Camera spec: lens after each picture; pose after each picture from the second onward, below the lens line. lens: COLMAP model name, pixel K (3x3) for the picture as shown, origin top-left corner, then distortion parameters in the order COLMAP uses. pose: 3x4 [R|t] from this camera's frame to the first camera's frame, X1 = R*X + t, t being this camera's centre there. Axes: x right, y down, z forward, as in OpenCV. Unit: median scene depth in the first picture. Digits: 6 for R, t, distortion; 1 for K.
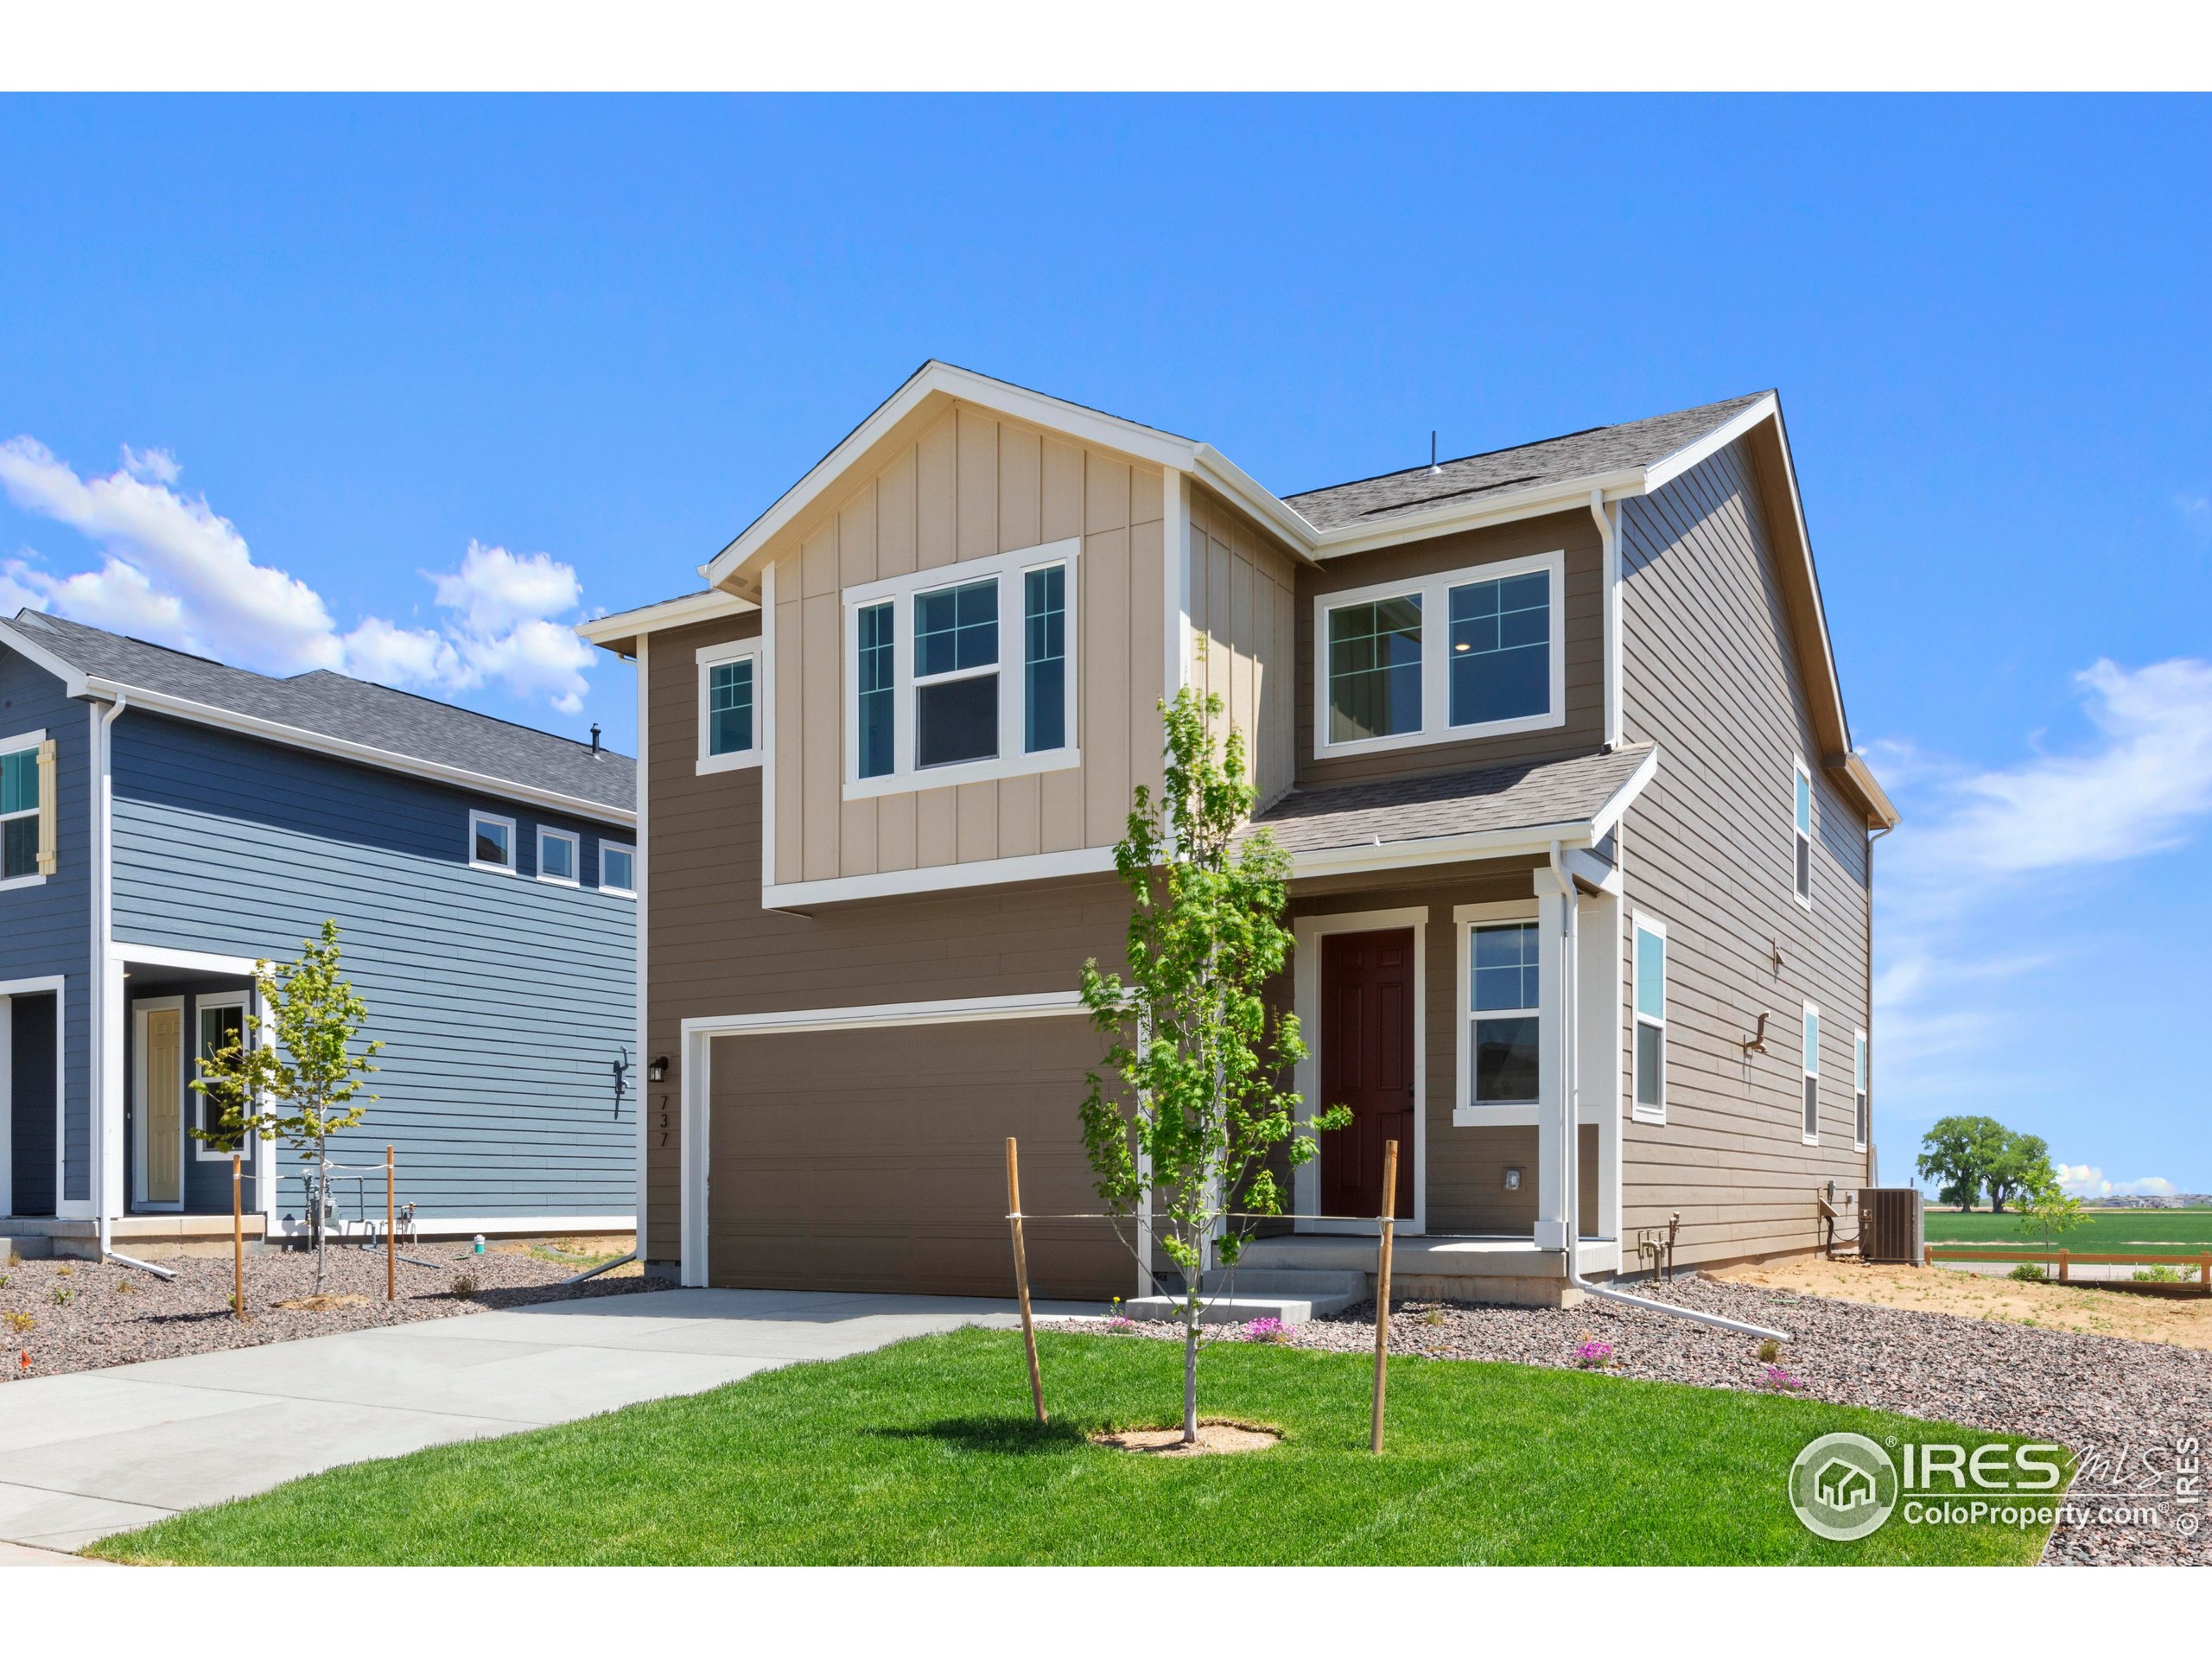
lens RADIAL K [[1752.9, 0, 1106.0], [0, 1752.9, 829.5], [0, 0, 1]] dist [0.003164, -0.002661]
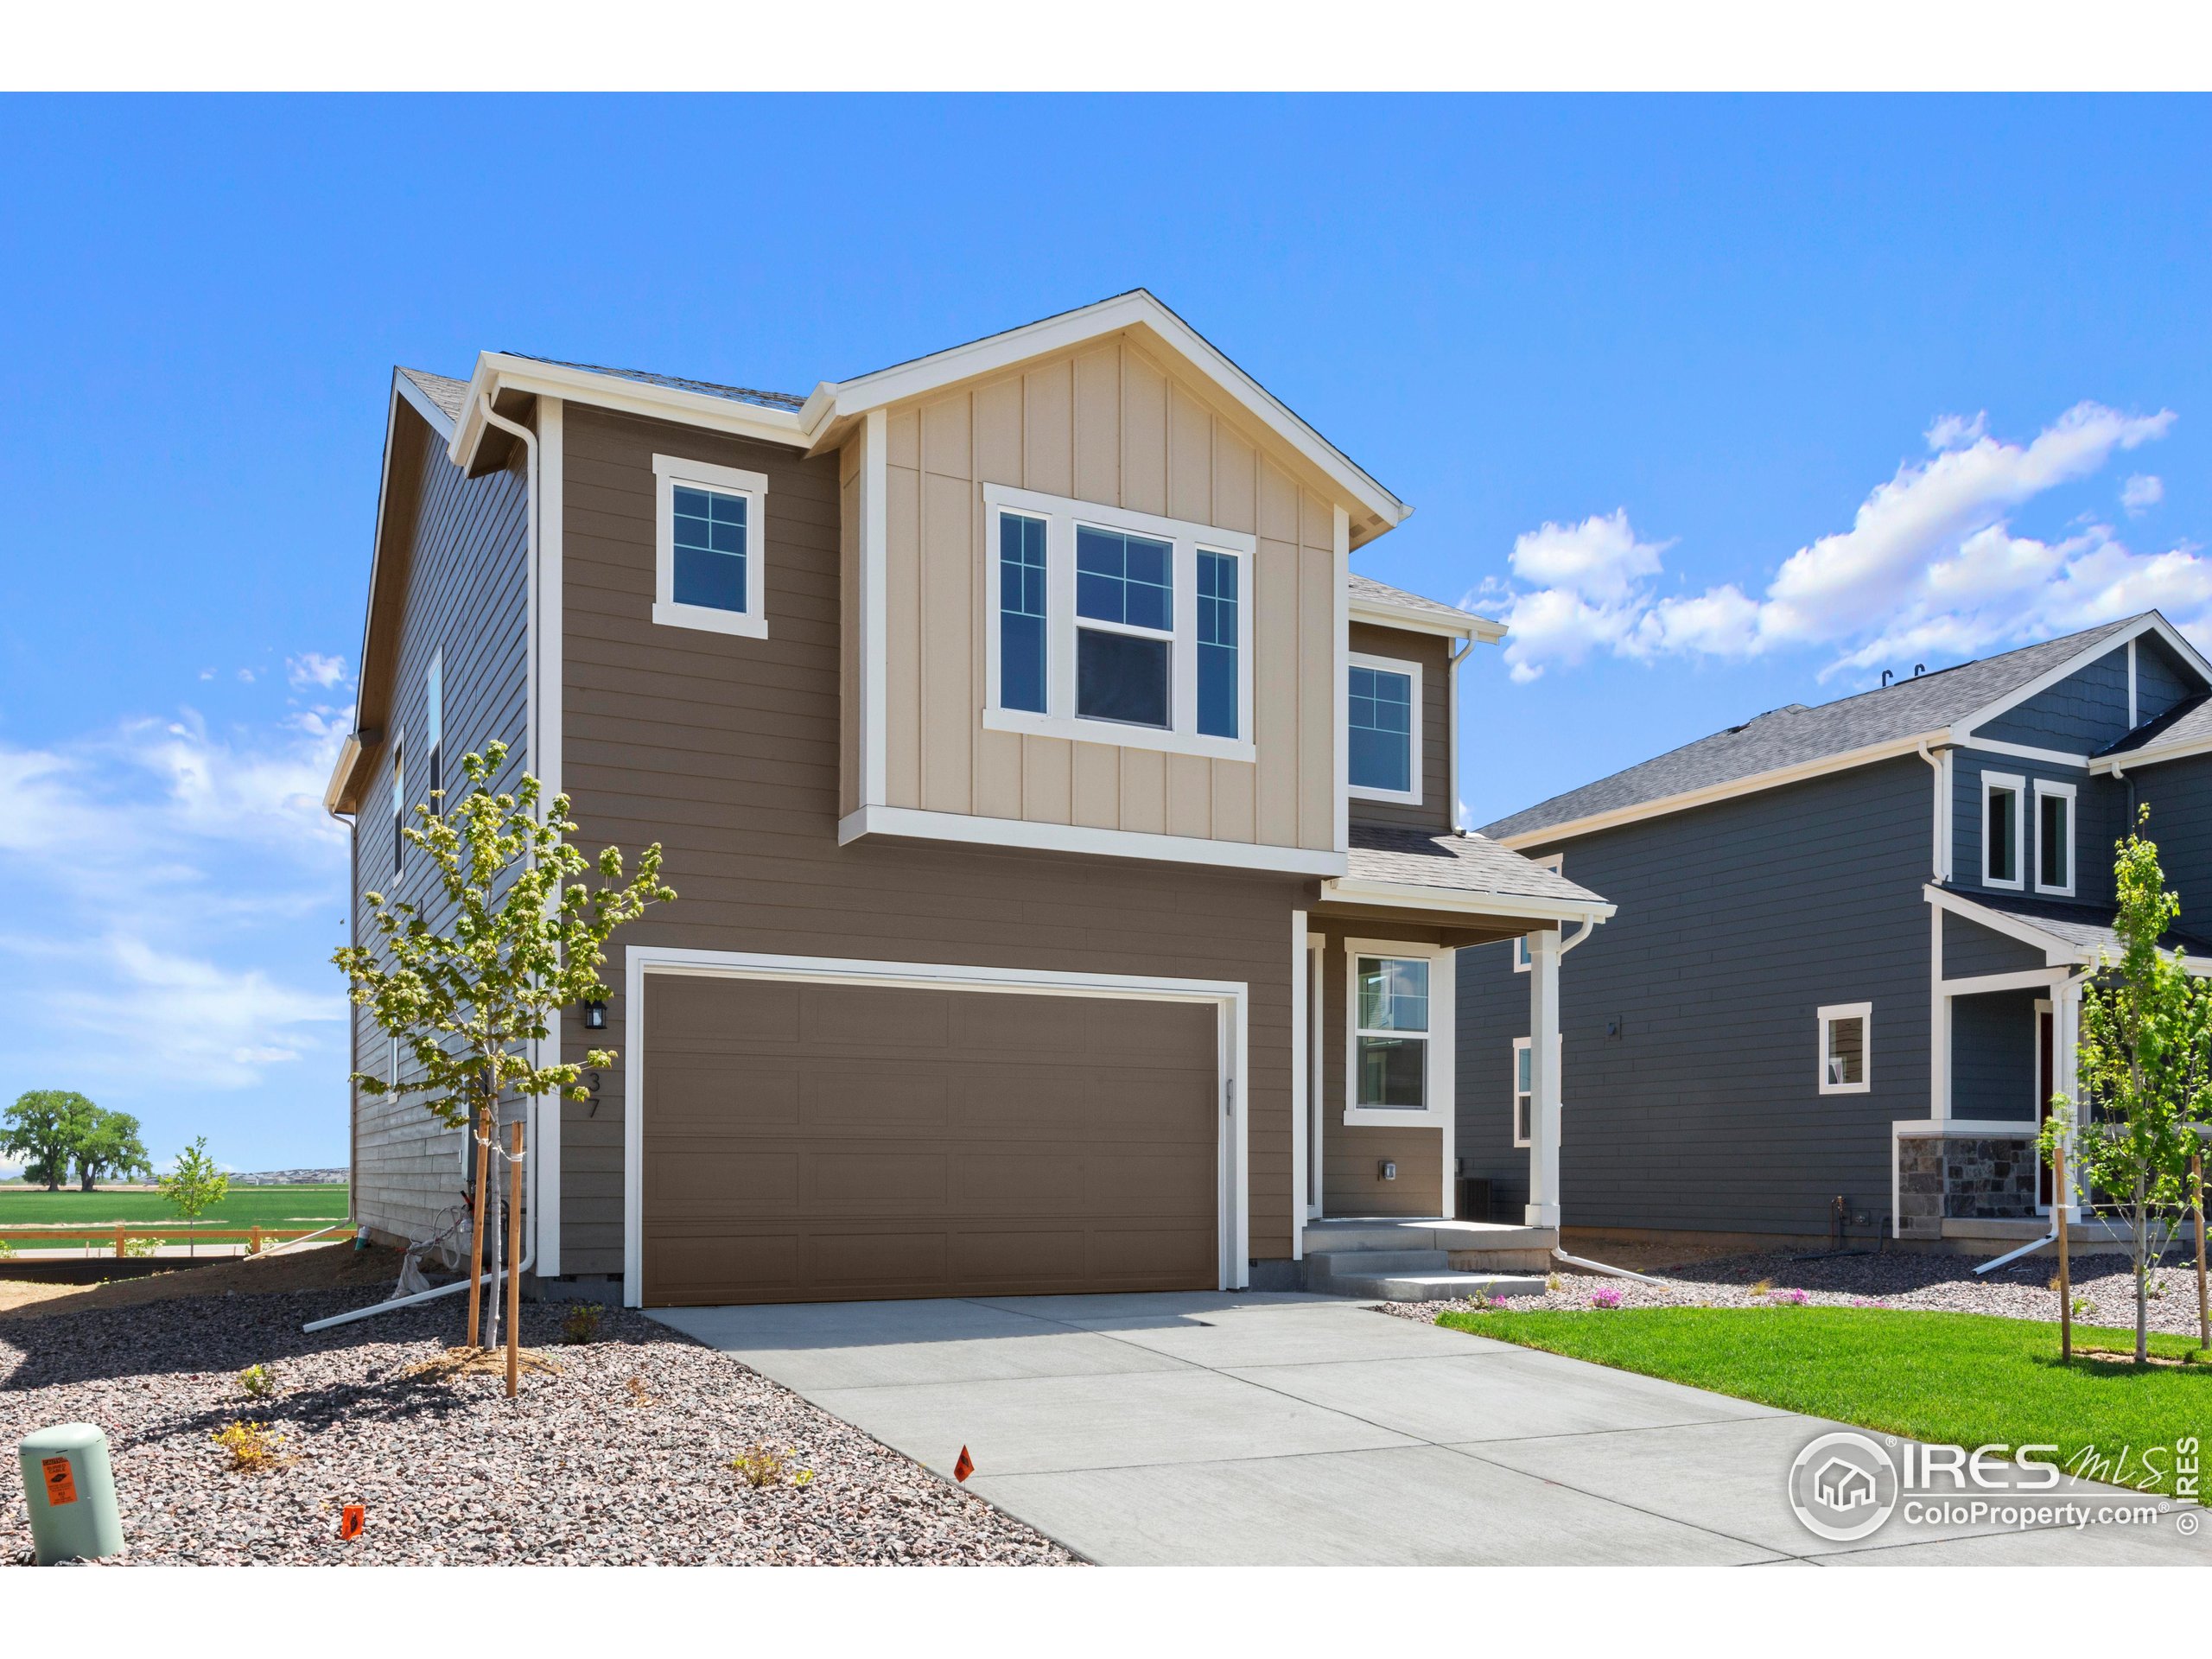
lens RADIAL K [[1752.9, 0, 1106.0], [0, 1752.9, 829.5], [0, 0, 1]] dist [0.003164, -0.002661]
pose [[0.530515, 0.166680, 0.831127, -0.829564], [-0.176694, 0.980684, -0.083888, 0.094621], [-0.829056, -0.102351, 0.549719, 0.471862]]
